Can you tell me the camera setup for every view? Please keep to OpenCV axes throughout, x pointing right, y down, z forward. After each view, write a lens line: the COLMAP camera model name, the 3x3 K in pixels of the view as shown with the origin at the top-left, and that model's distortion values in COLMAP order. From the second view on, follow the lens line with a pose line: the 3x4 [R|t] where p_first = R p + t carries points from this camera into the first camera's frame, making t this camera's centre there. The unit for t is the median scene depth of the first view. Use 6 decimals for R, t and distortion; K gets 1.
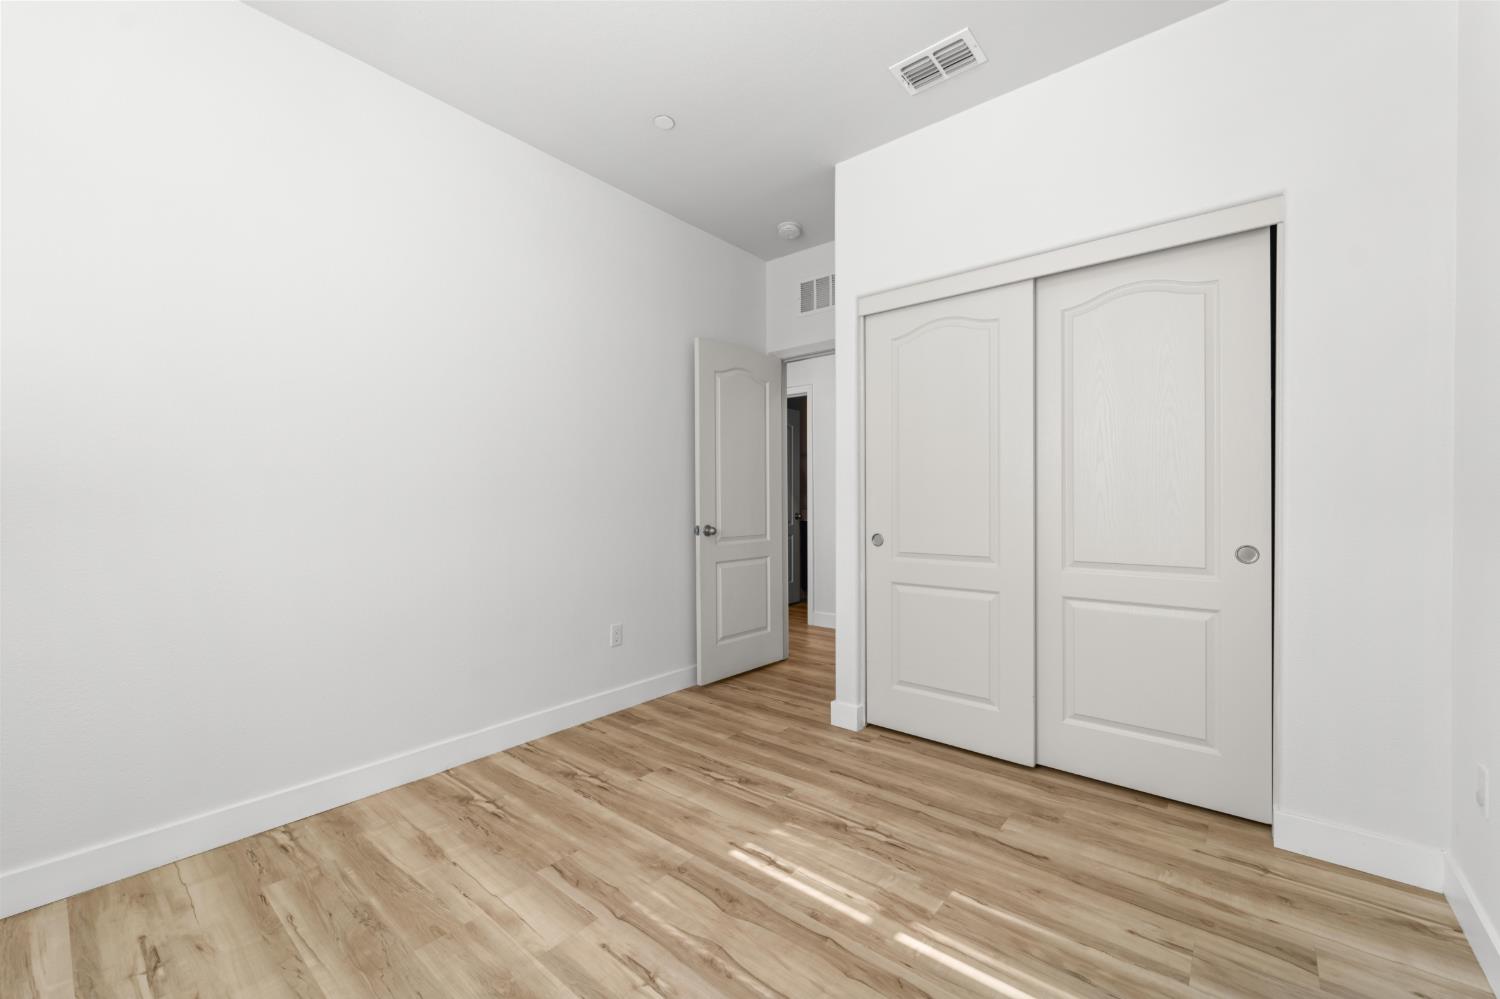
lens RADIAL K [[599.9, 0, 749.8], [0, 599.9, 499.8], [0, 0, 1]] dist [0.002075, -0.001433]
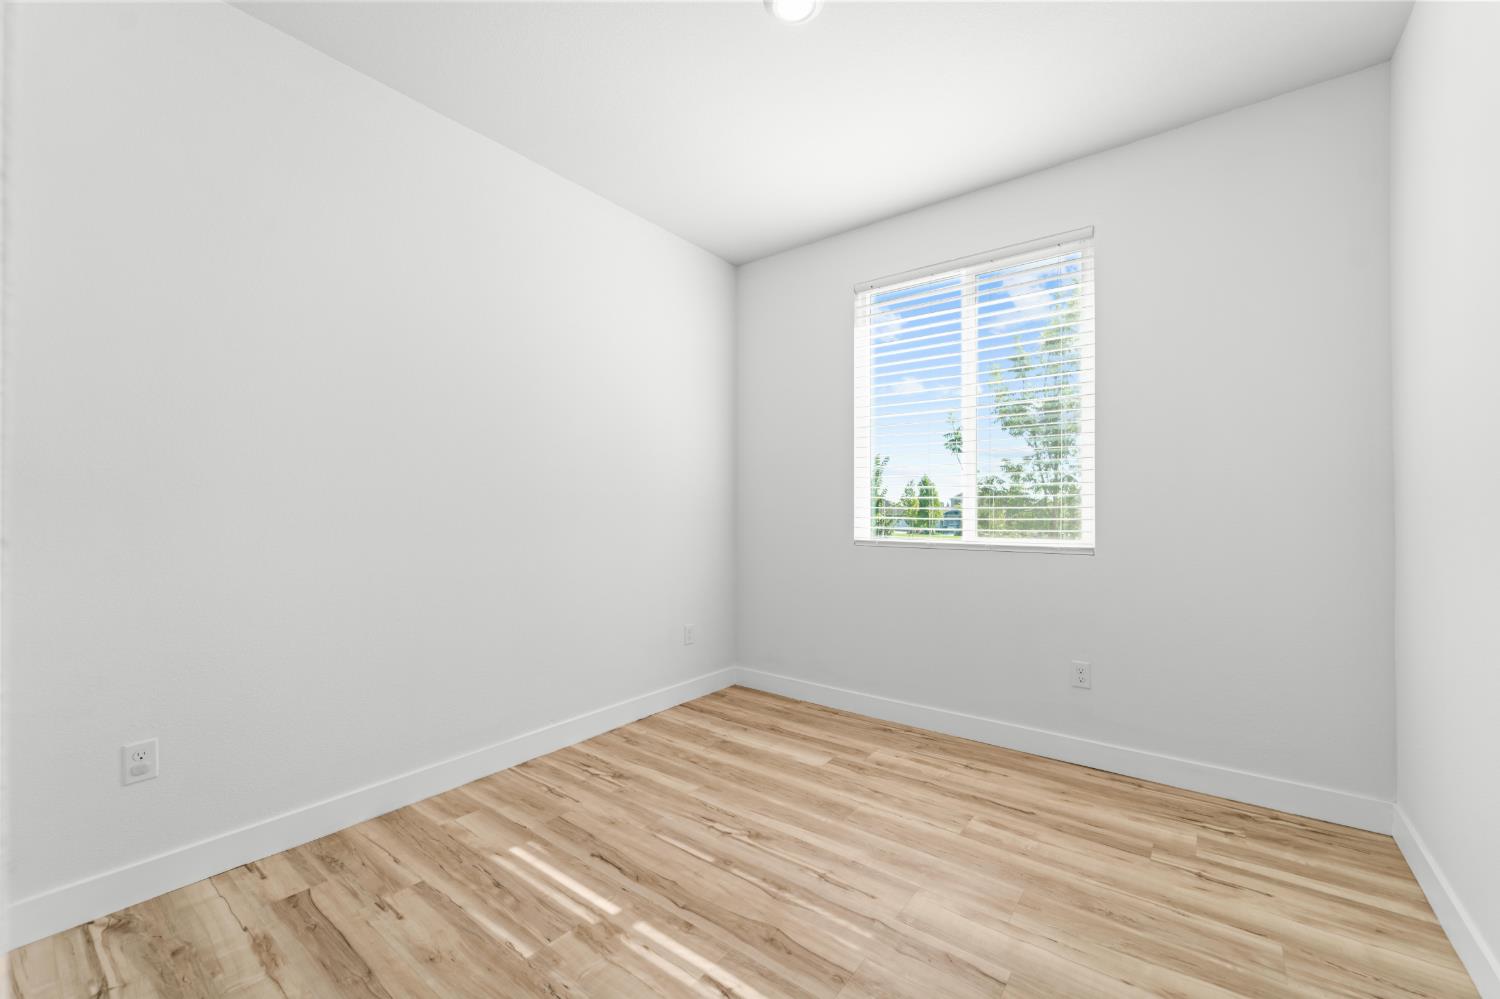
lens RADIAL K [[599.9, 0, 751.6], [0, 599.9, 505.1], [0, 0, 1]] dist [0.002075, -0.001433]
pose [[-0.999162, -0.000697, -0.040922, 0.042135], [-0.000182, 0.999921, -0.012591, -0.015438], [0.040927, -0.012573, -0.999083, 2.029203]]
